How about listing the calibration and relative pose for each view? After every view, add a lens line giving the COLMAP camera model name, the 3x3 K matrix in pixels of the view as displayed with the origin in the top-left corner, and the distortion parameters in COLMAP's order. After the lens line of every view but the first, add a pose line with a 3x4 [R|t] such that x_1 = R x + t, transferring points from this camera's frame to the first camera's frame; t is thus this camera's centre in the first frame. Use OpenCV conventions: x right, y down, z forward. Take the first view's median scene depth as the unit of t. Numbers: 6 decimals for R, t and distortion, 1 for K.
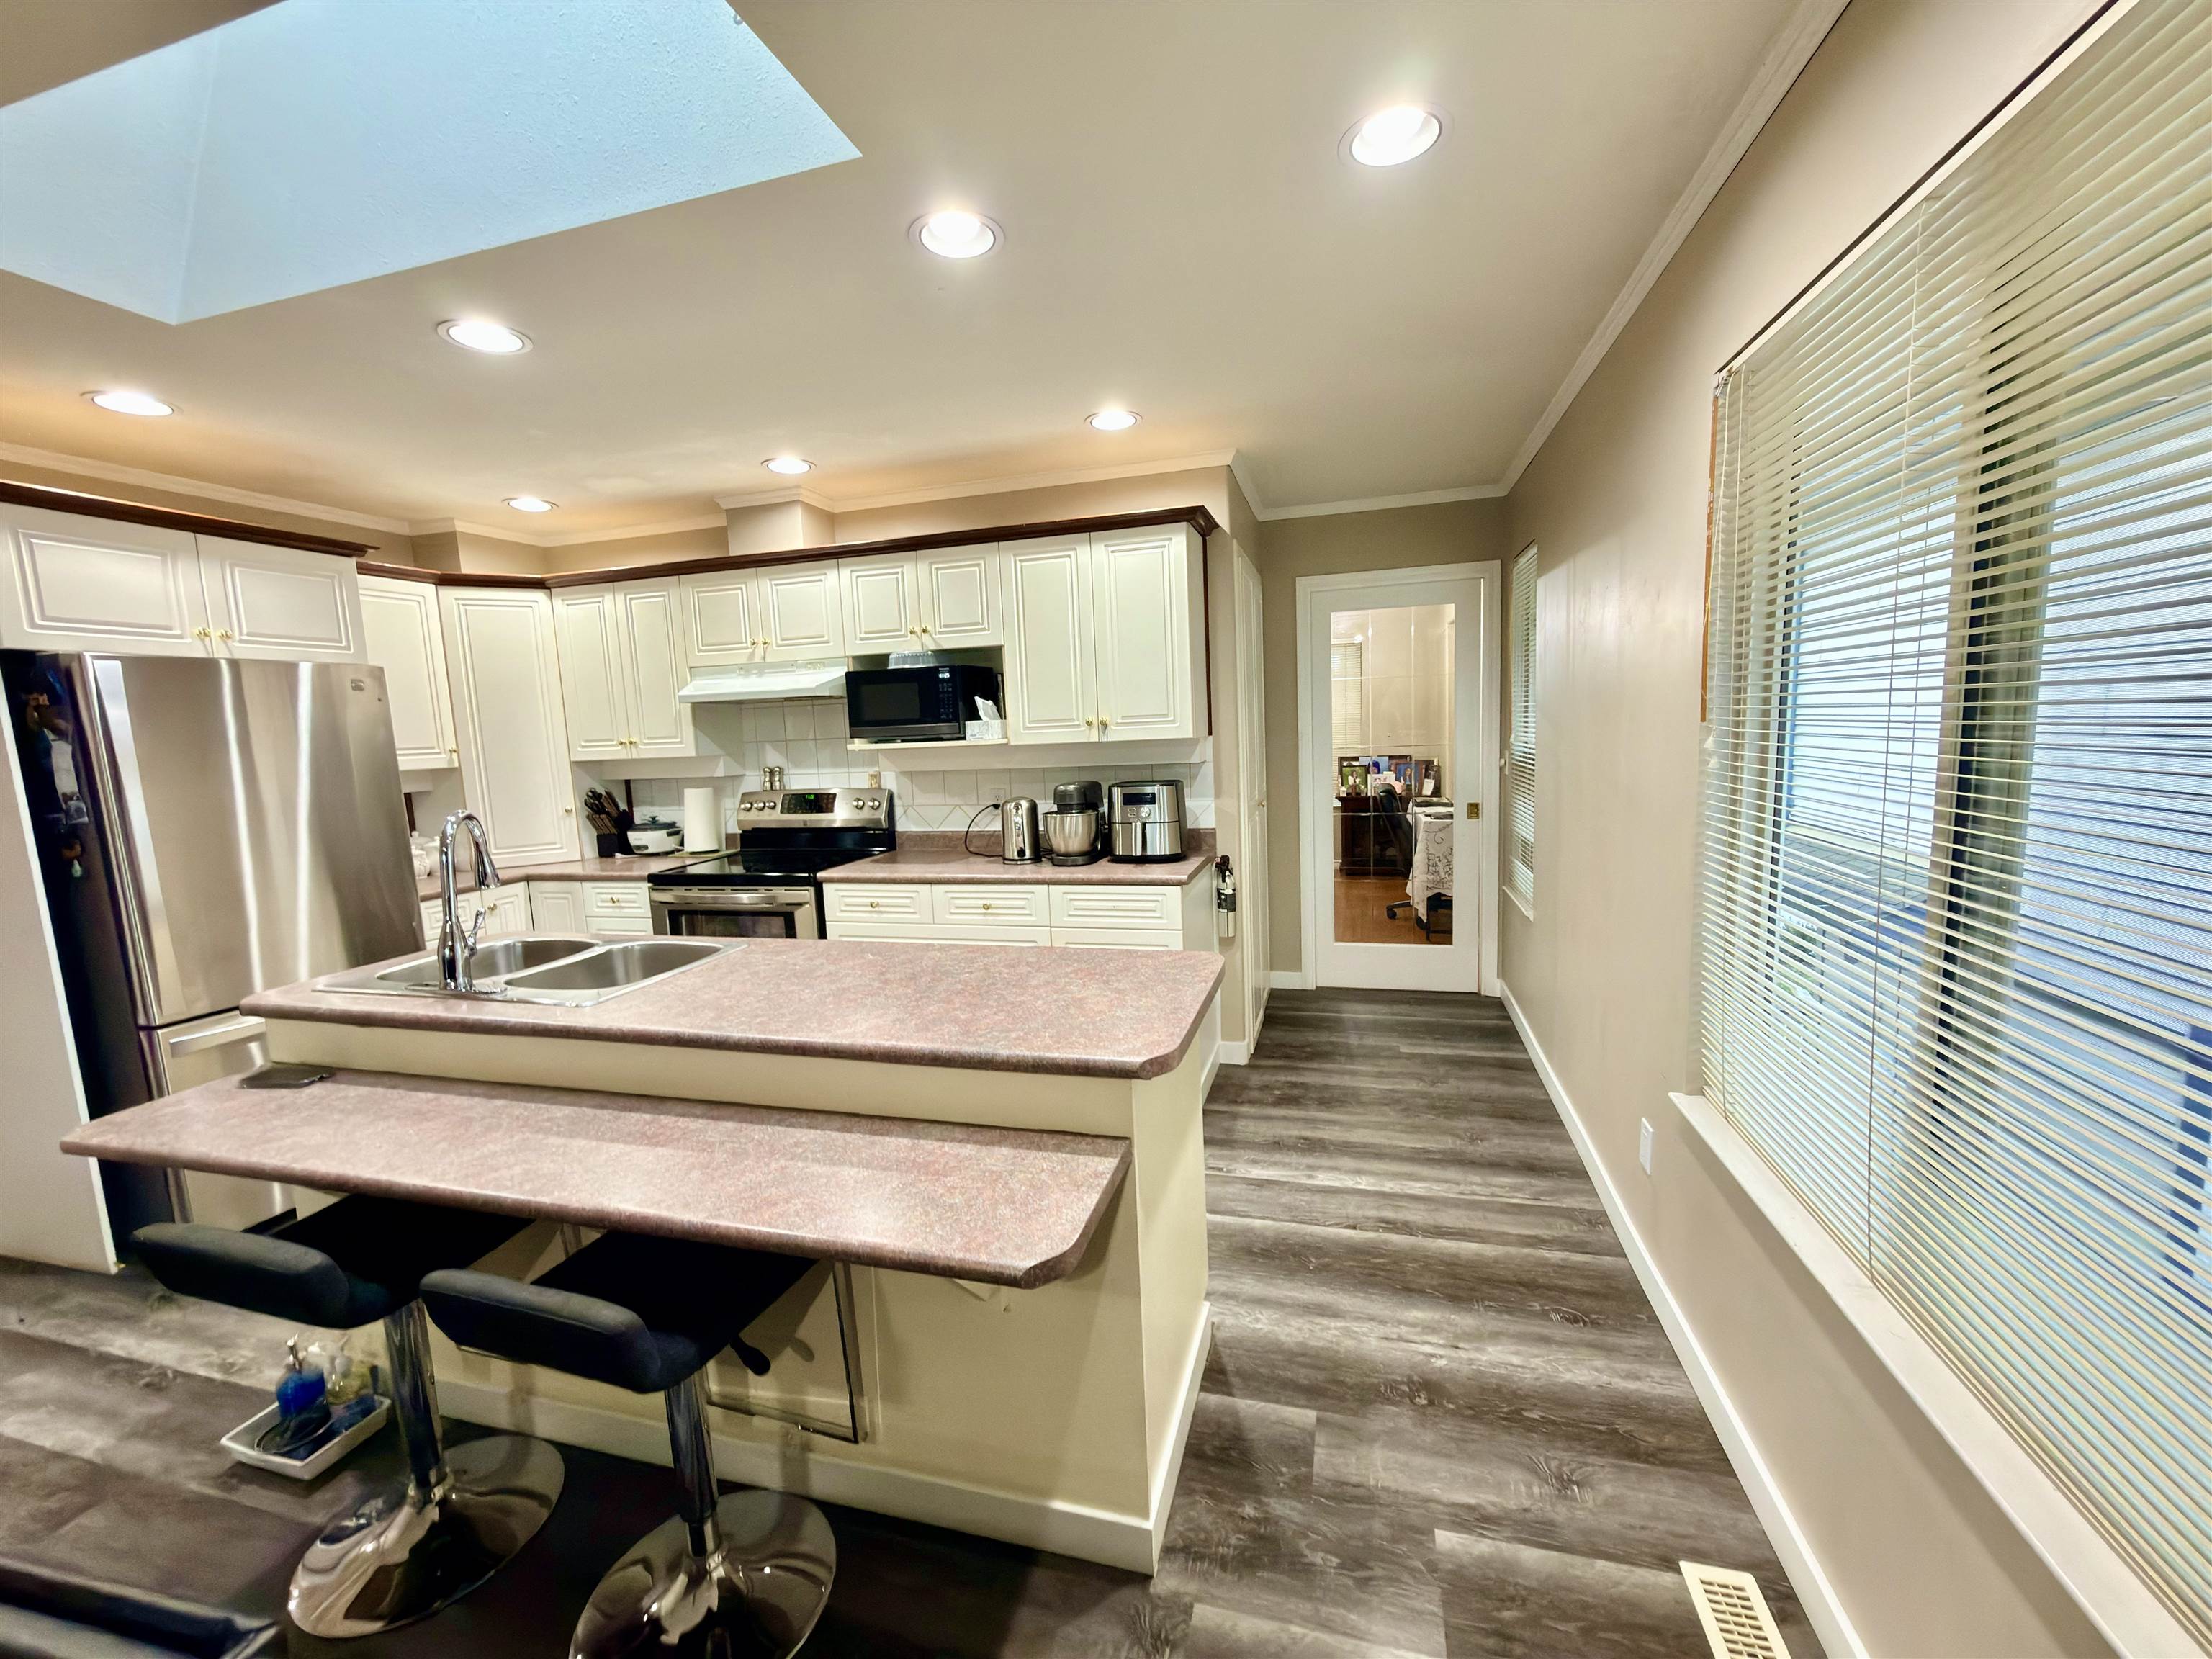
lens RADIAL K [[880.2, 0, 1111.8], [0, 880.2, 828.2], [0, 0, 1]] dist [-0.001278, -0.000015]
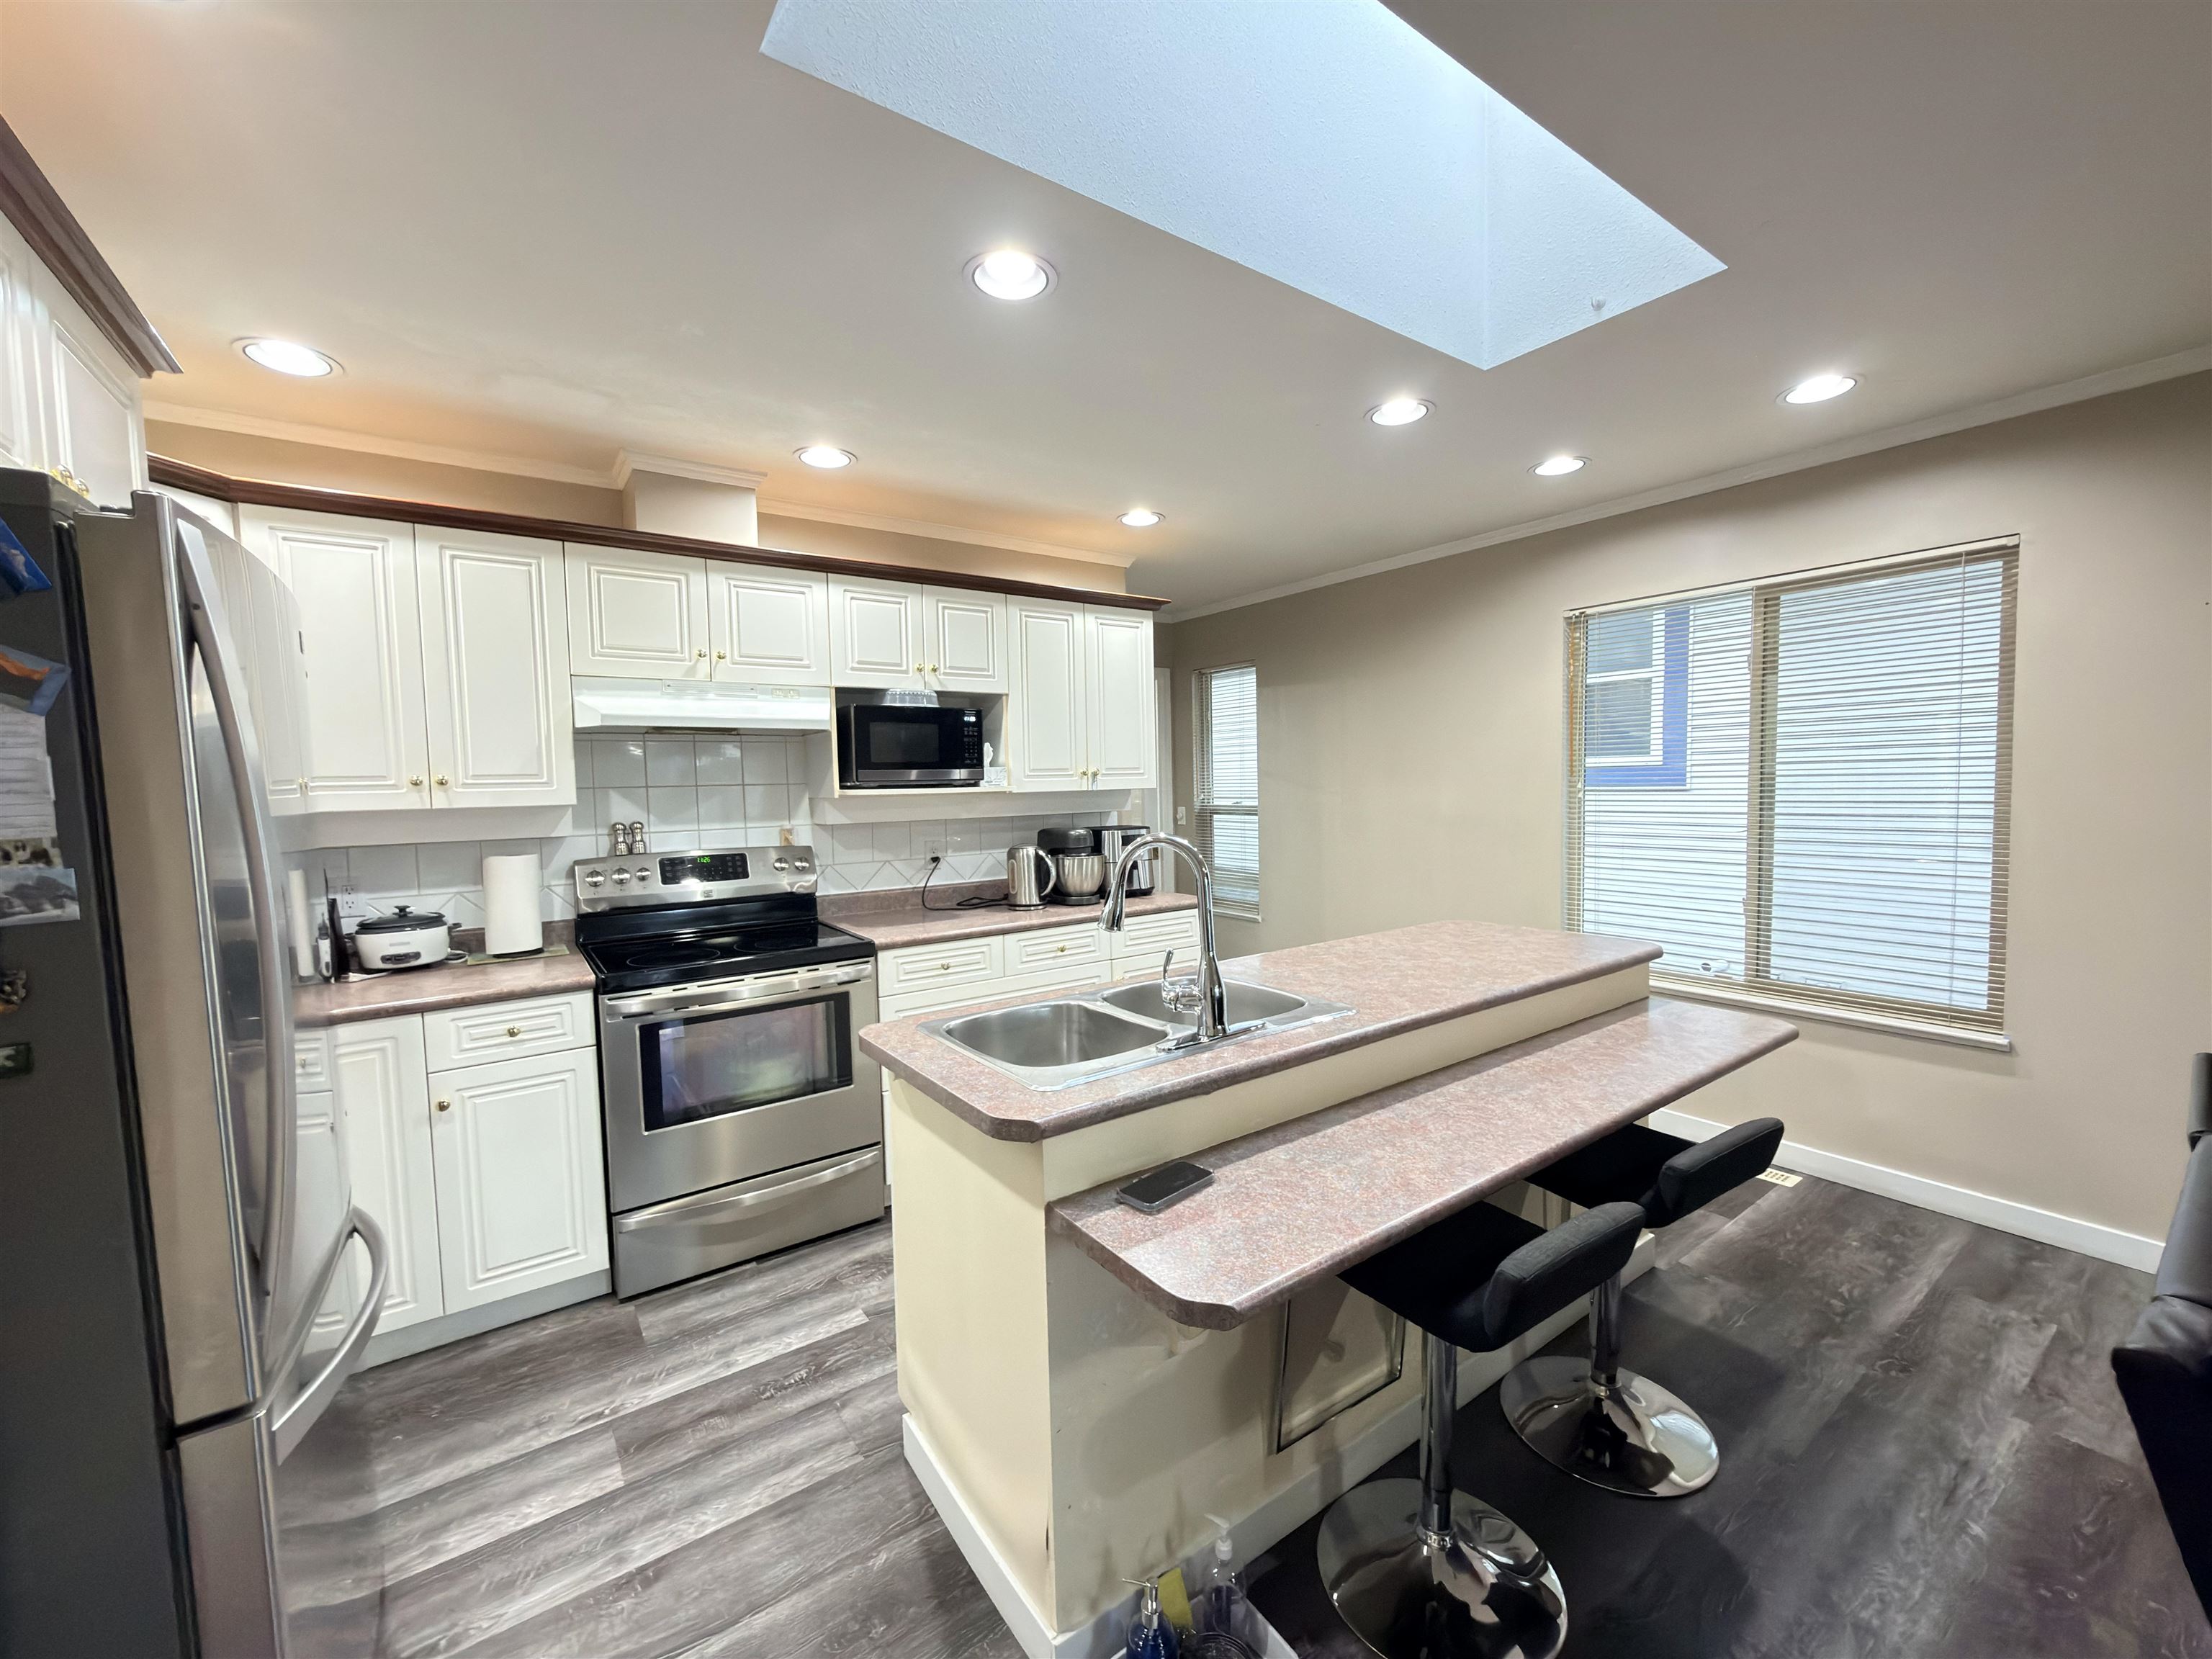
lens RADIAL K [[880.2, 0, 1106.5], [0, 880.2, 838.6], [0, 0, 1]] dist [-0.001278, -0.000015]
pose [[0.636675, -0.023359, 0.770778, -0.801626], [0.084991, 0.995577, -0.040032, 0.006969], [-0.766434, 0.090997, 0.635844, 0.275917]]
